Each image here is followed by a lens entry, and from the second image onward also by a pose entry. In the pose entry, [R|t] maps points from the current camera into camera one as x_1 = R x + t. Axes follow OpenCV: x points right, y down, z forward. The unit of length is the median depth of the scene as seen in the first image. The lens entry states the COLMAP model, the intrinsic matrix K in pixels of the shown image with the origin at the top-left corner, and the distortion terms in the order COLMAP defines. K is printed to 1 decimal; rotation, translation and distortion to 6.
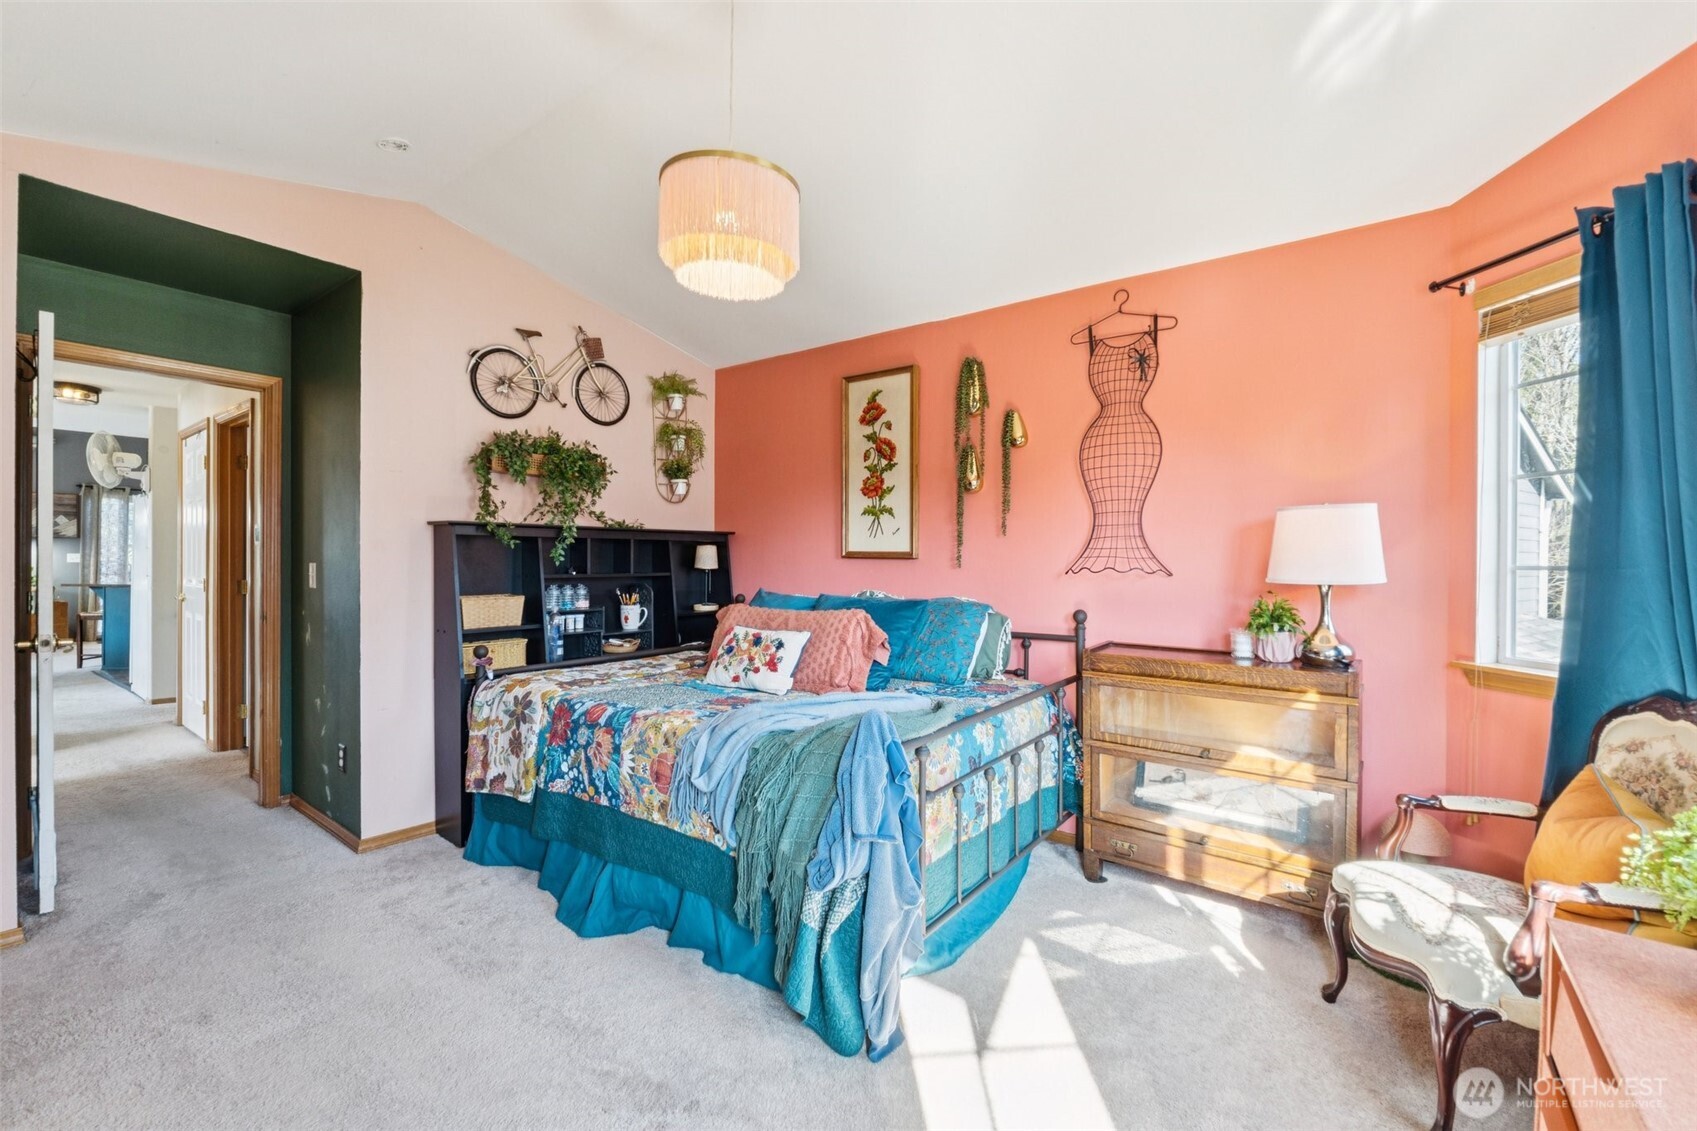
lens RADIAL K [[716.2, 0, 851.6], [0, 716.2, 562.6], [0, 0, 1]] dist [-0.006424, -0.001101]
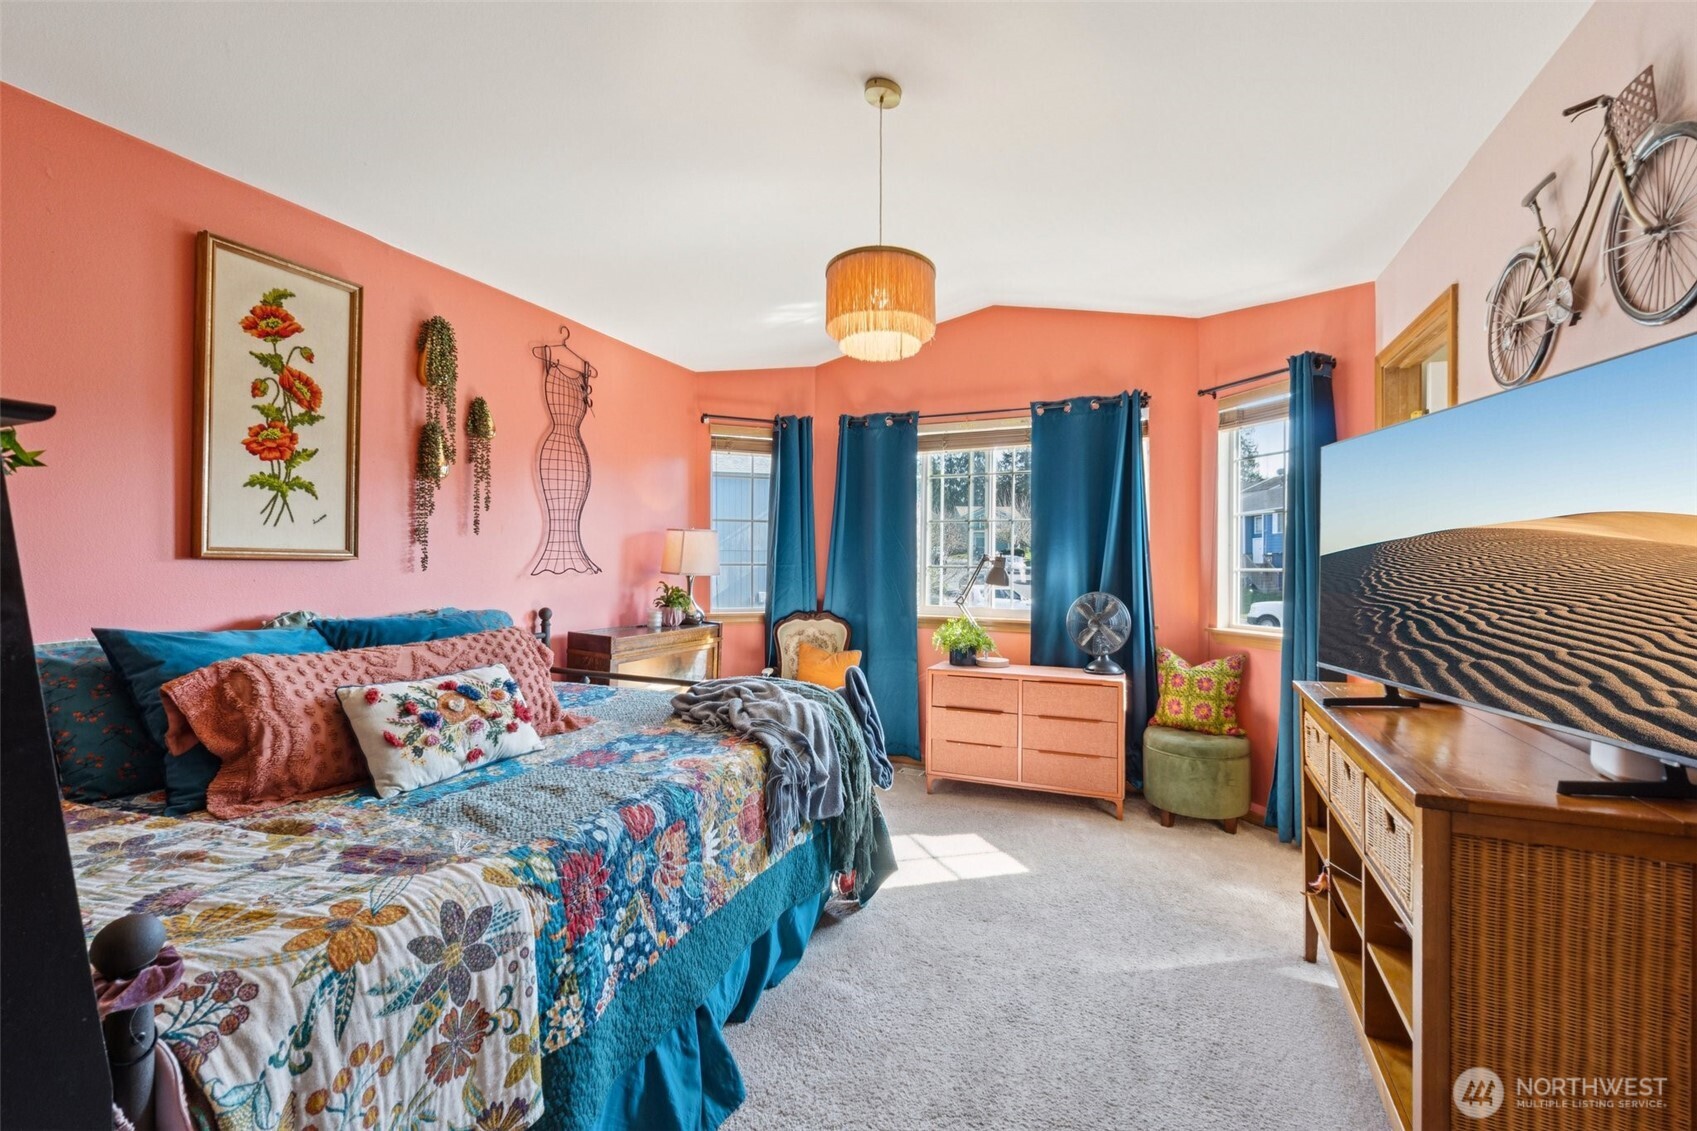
lens RADIAL K [[716.2, 0, 840.6], [0, 716.2, 562.1], [0, 0, 1]] dist [-0.006424, -0.001101]
pose [[-0.241998, -0.009520, 0.970230, -0.693342], [-0.005180, 0.999950, 0.008520, -0.011711], [-0.970263, -0.002964, -0.242035, 0.688655]]
